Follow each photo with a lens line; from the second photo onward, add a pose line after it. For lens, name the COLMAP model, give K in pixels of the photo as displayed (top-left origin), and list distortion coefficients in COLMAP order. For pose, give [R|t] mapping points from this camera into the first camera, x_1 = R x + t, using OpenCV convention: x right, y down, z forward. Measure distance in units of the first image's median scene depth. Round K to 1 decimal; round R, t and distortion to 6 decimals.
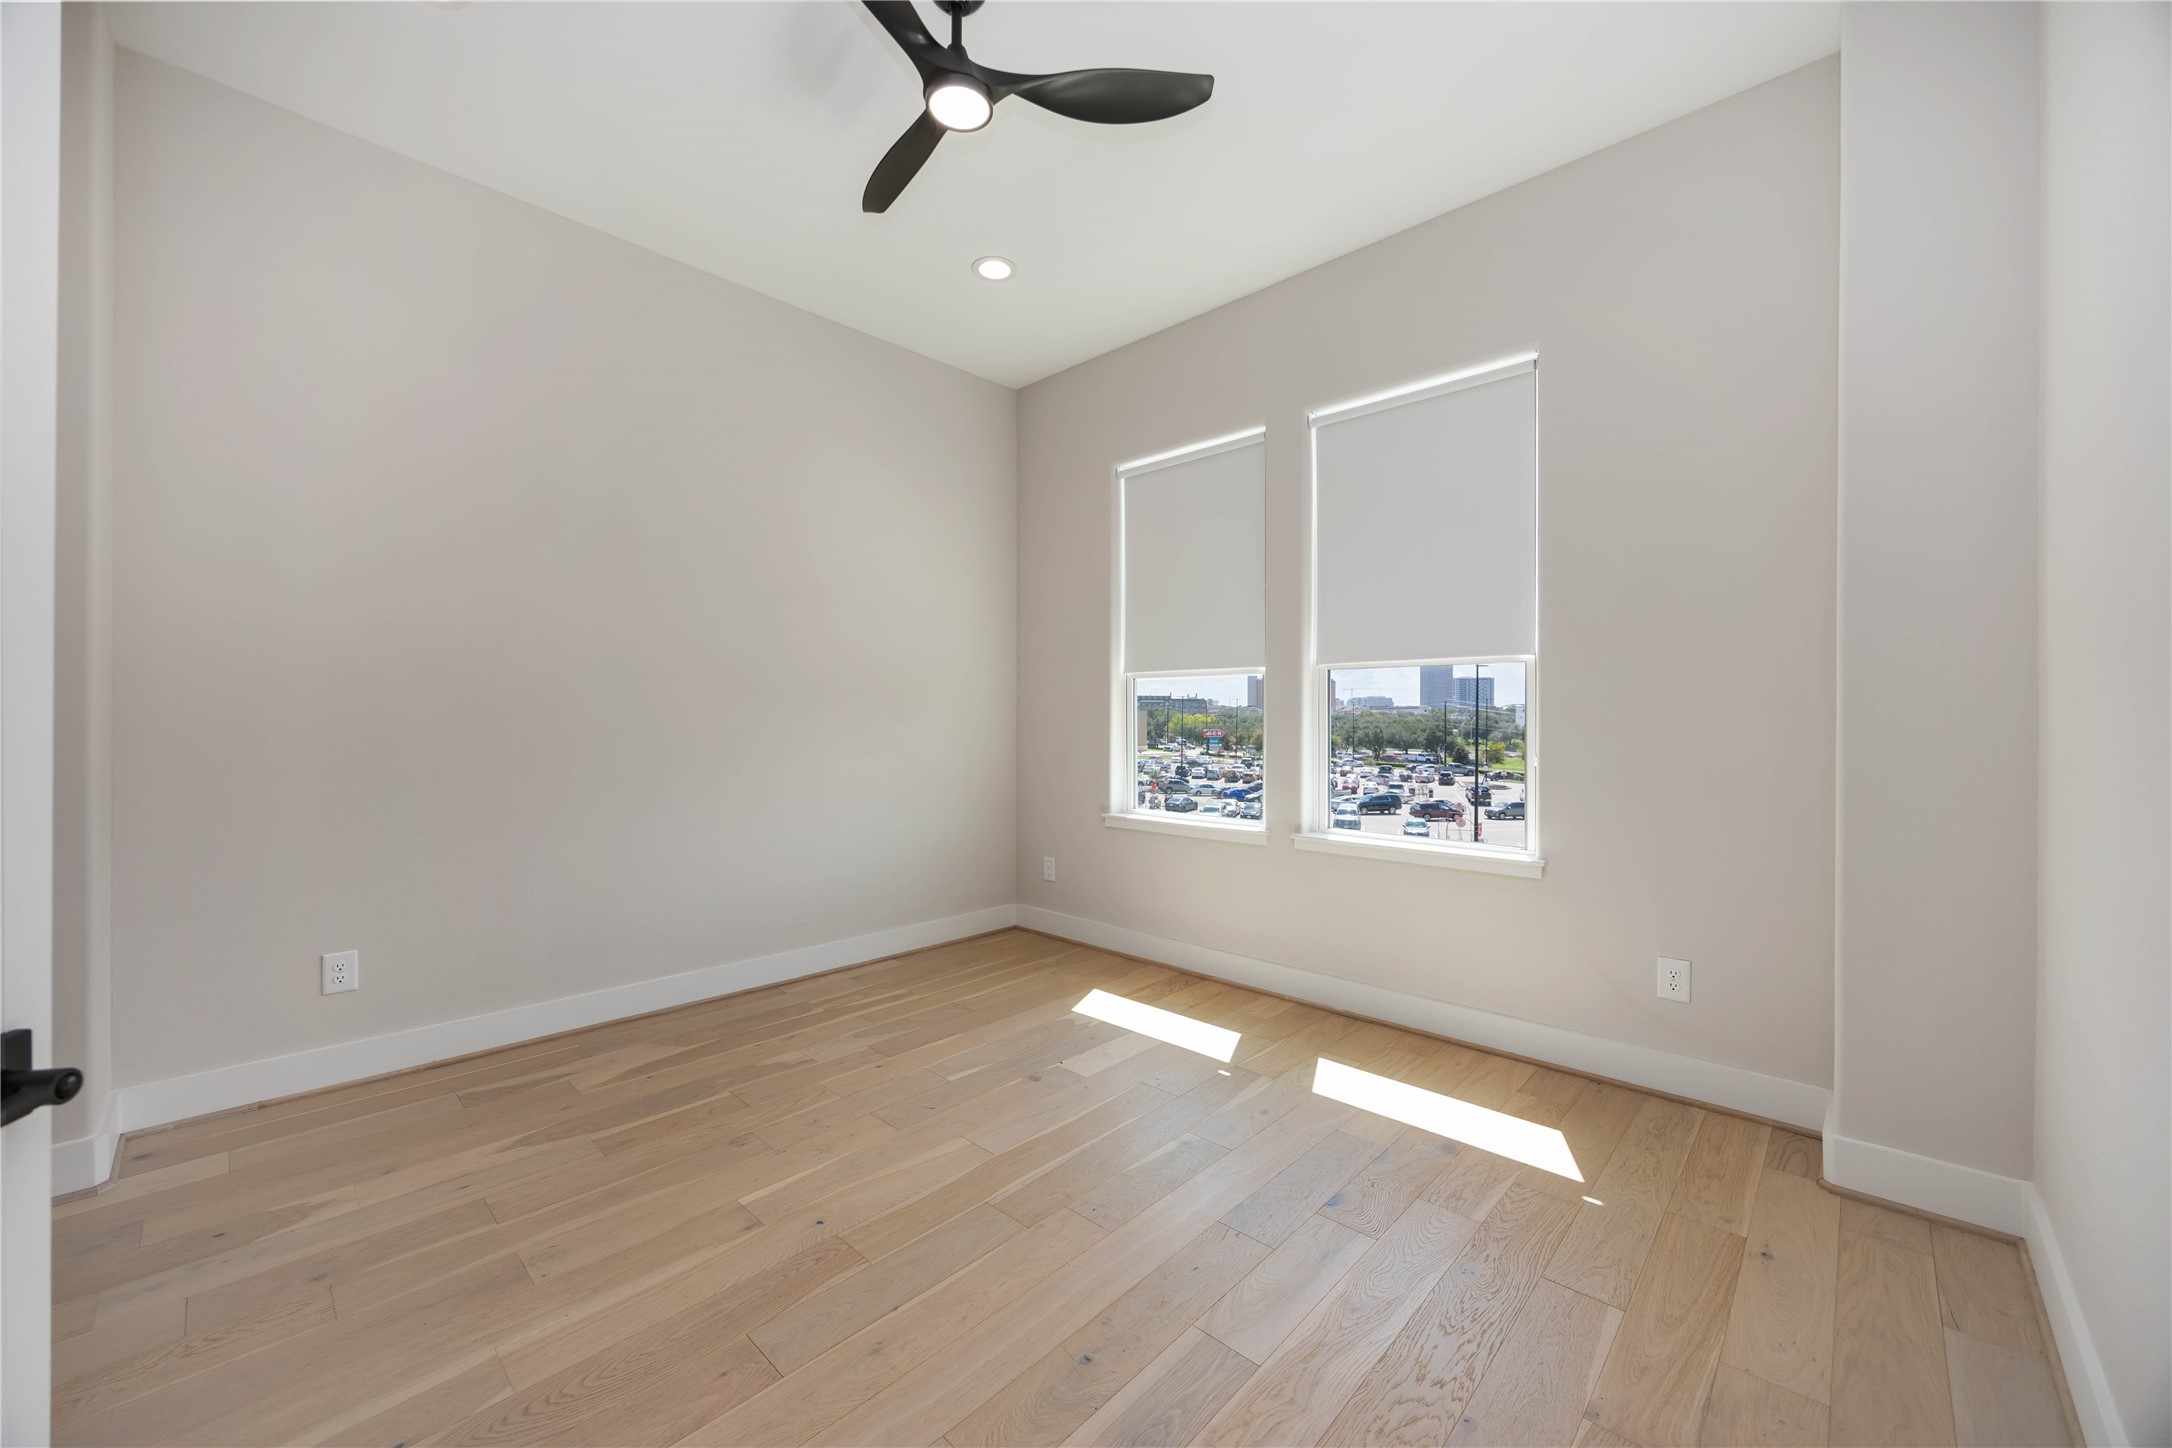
lens RADIAL K [[828.6, 0, 1081.2], [0, 828.6, 717.9], [0, 0, 1]] dist [0.001519, -0.000092]
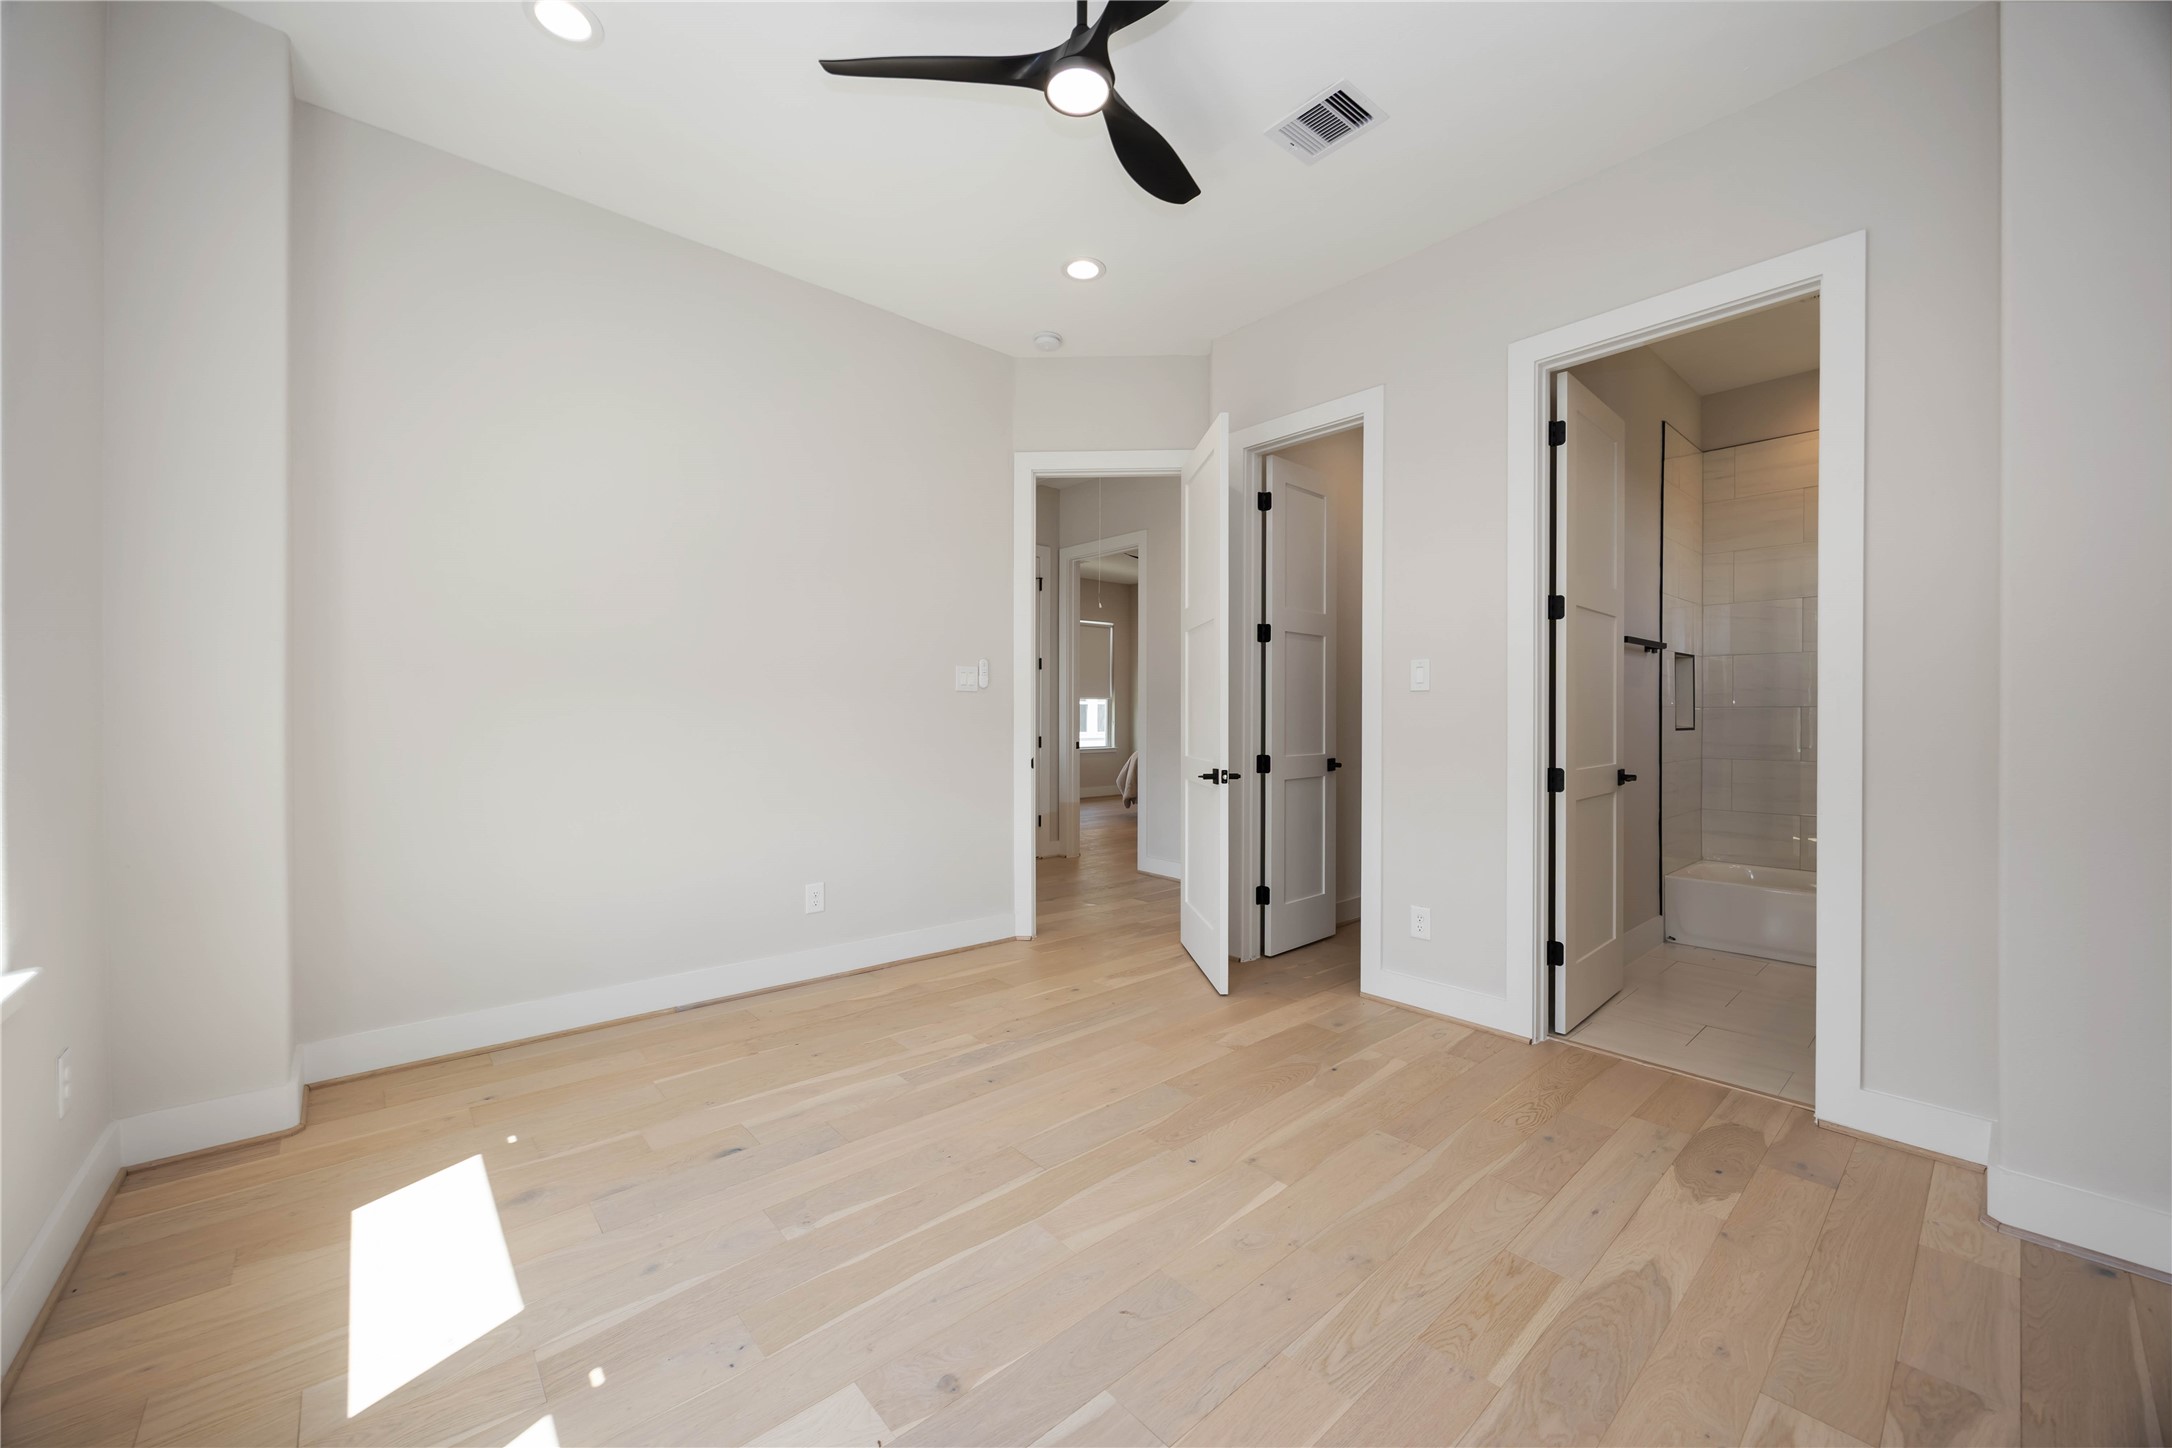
lens RADIAL K [[828.6, 0, 1081.2], [0, 828.6, 717.9], [0, 0, 1]] dist [0.001519, -0.000092]
pose [[-0.995991, -0.004482, 0.089342, -0.229624], [-0.003880, 0.999969, 0.006914, -0.001058], [-0.089370, 0.006540, -0.995977, 1.870402]]
